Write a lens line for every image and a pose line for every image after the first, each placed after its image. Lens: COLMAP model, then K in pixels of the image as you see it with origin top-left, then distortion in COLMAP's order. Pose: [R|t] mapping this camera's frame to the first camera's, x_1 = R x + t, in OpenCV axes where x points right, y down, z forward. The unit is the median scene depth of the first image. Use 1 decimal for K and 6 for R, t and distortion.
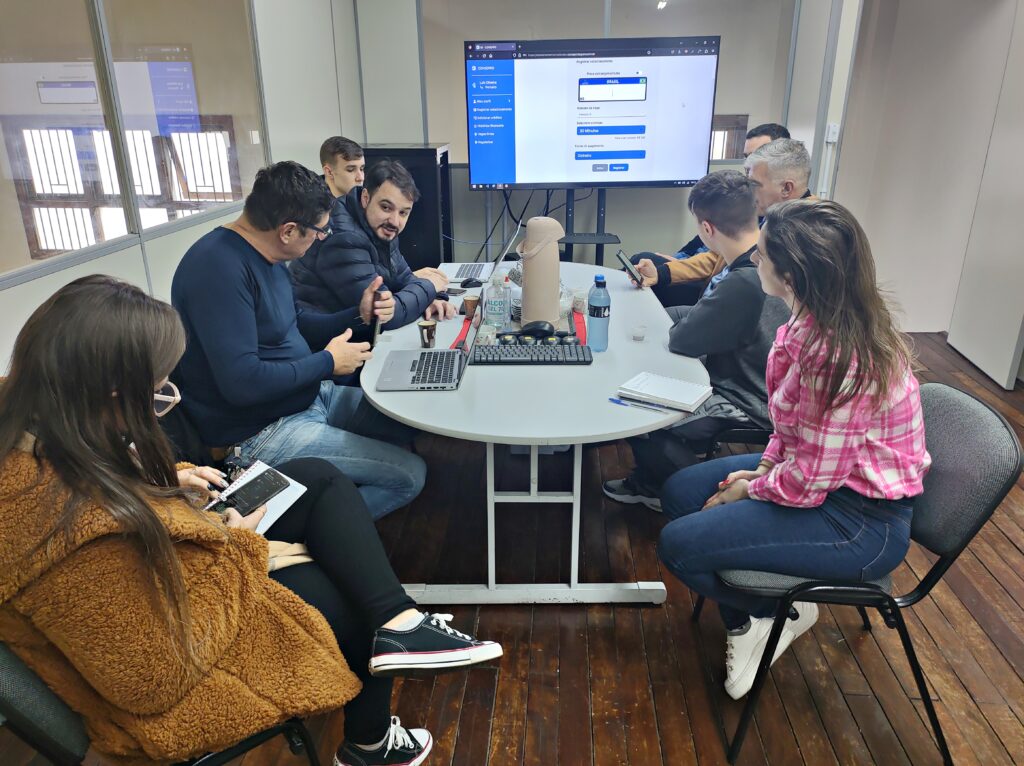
lens RADIAL K [[745.0, 0, 506.3], [0, 745.0, 390.6], [0, 0, 1]] dist [0.030741, -0.040908]
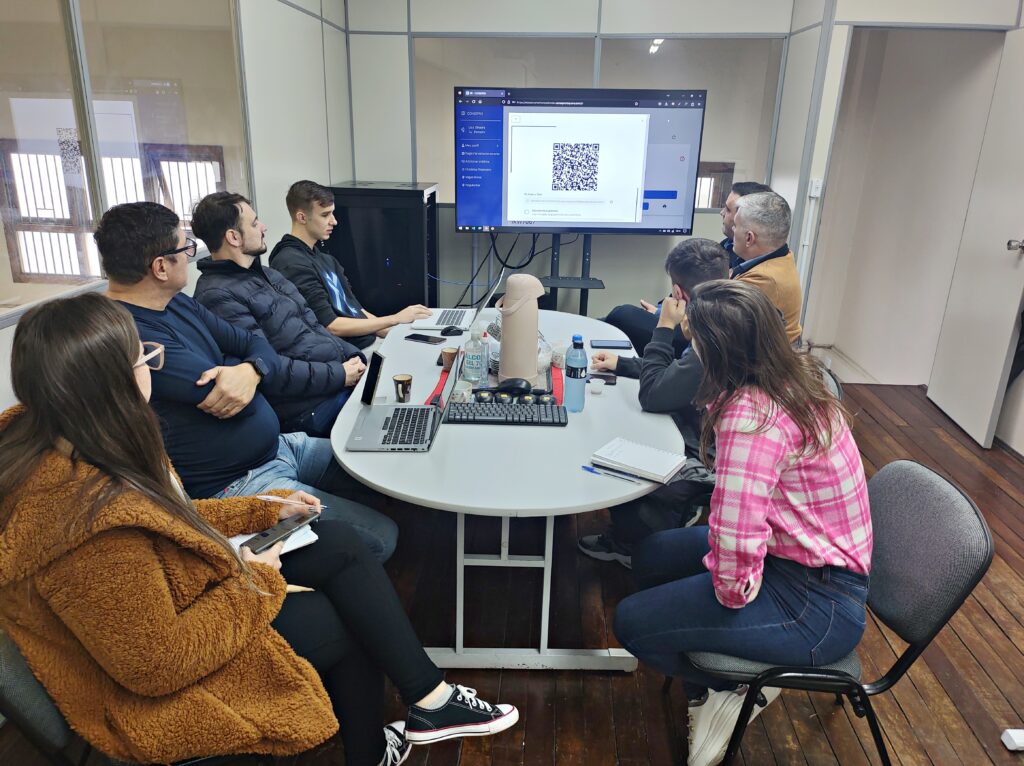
lens RADIAL K [[745.0, 0, 509.5], [0, 745.0, 382.7], [0, 0, 1]] dist [0.030741, -0.040908]
pose [[0.999493, 0.027002, 0.016875, 0.013755], [-0.026353, 0.998945, -0.037606, -0.036484], [-0.017873, 0.037142, 0.999150, 0.006361]]
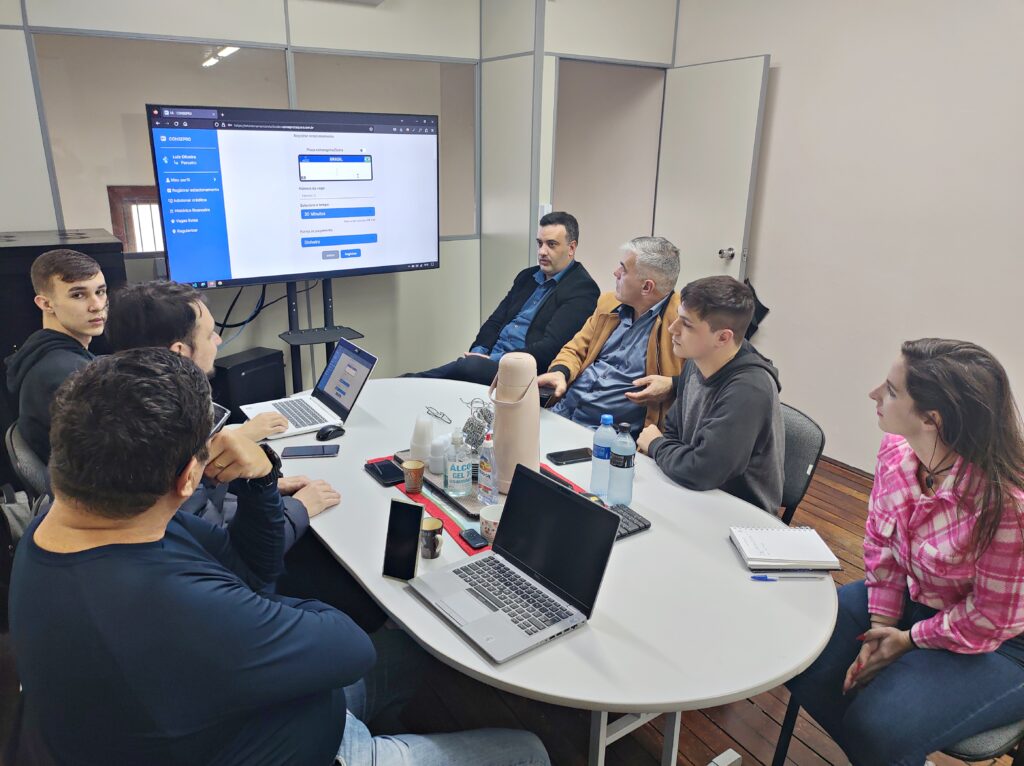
lens RADIAL K [[745.0, 0, 512.3], [0, 745.0, 385.0], [0, 0, 1]] dist [0.030741, -0.040908]
pose [[0.811341, -0.151742, 0.564536, -0.260198], [0.186080, 0.982529, -0.003337, -0.131196], [-0.554166, 0.107757, 0.825402, 0.225403]]
